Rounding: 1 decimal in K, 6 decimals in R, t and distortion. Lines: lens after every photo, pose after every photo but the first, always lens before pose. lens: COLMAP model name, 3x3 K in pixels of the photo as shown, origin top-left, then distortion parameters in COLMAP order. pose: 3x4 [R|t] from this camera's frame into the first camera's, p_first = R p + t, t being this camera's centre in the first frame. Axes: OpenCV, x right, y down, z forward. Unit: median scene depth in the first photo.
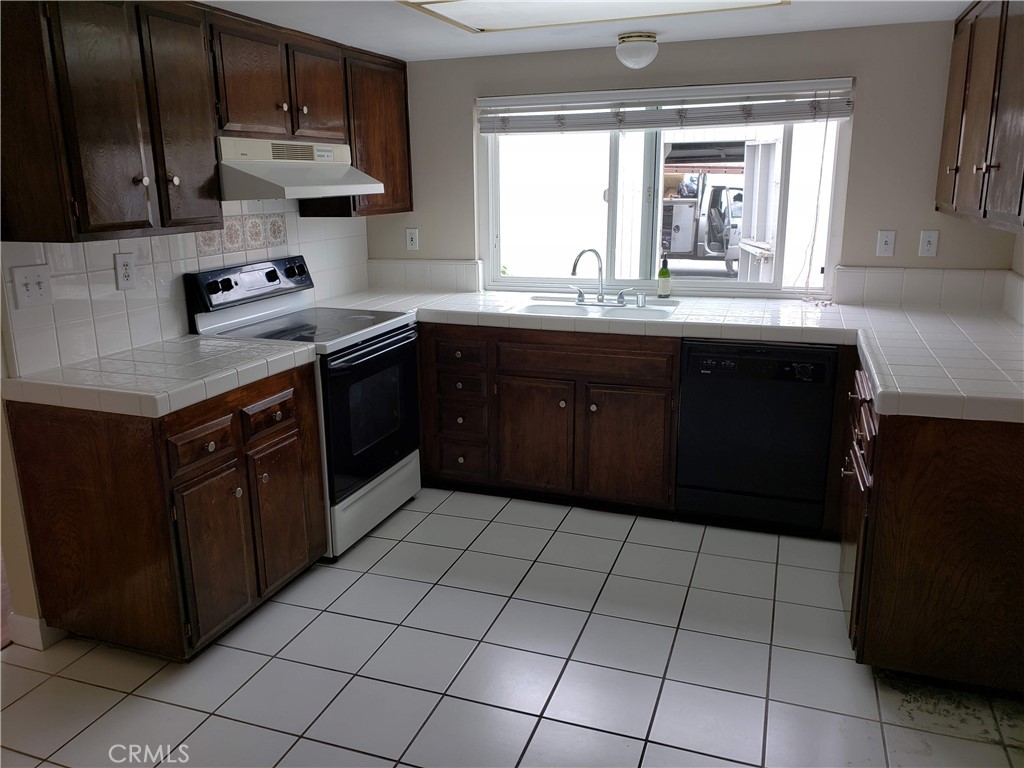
lens RADIAL K [[789.6, 0, 515.7], [0, 789.6, 380.3], [0, 0, 1]] dist [0.059236, -0.073315]
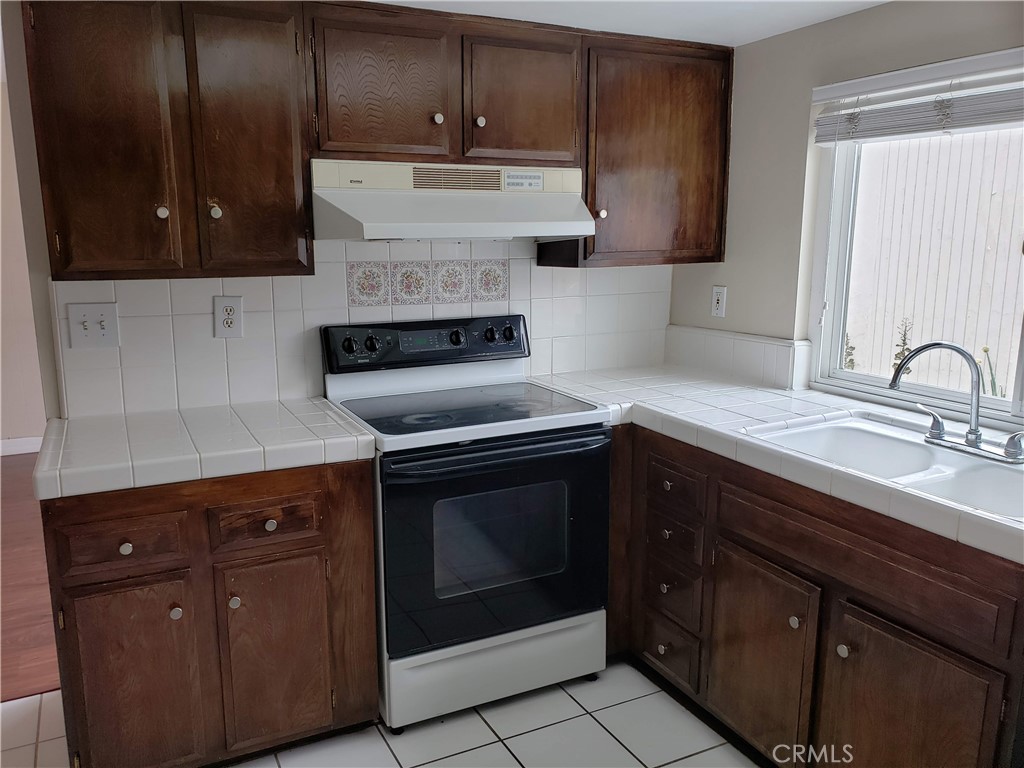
lens RADIAL K [[789.6, 0, 511.1], [0, 789.6, 390.9], [0, 0, 1]] dist [0.059236, -0.073315]
pose [[0.717434, 0.143762, -0.681632, 0.267613], [-0.176382, 0.984078, 0.021904, -0.102189], [0.673928, 0.104513, 0.731368, 0.450607]]
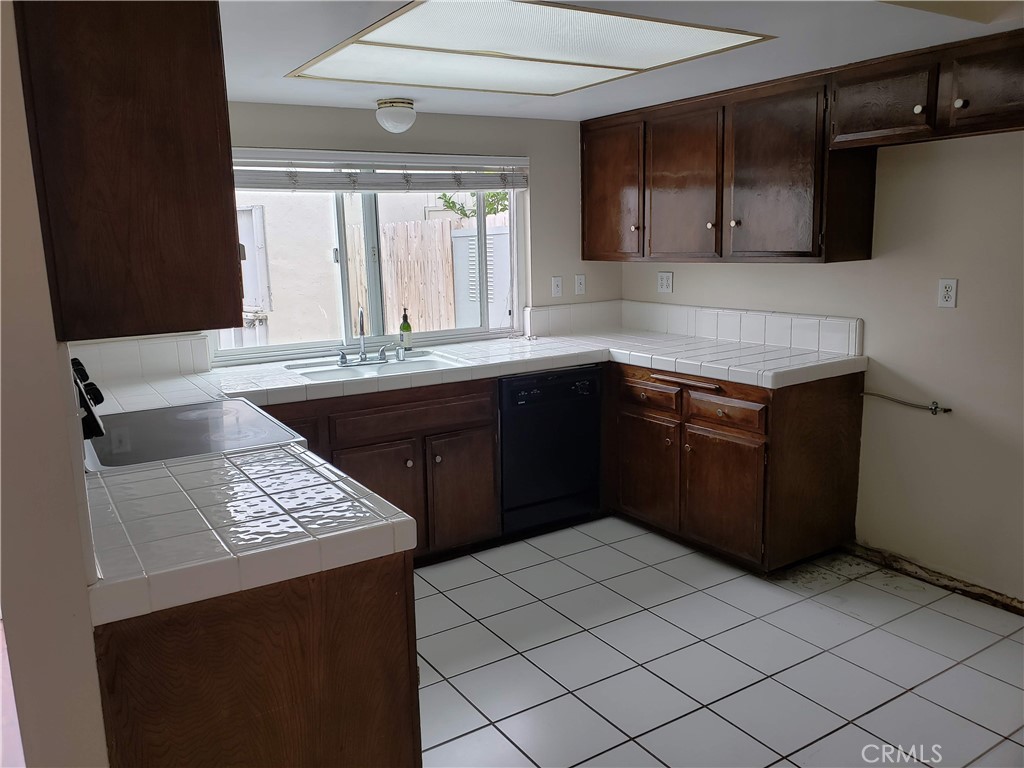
lens RADIAL K [[789.6, 0, 502.1], [0, 789.6, 389.0], [0, 0, 1]] dist [0.059236, -0.073315]
pose [[0.633713, -0.150948, 0.758698, -0.591632], [0.209003, 0.977711, 0.019949, -0.054659], [-0.744799, 0.145929, 0.651137, 0.263748]]
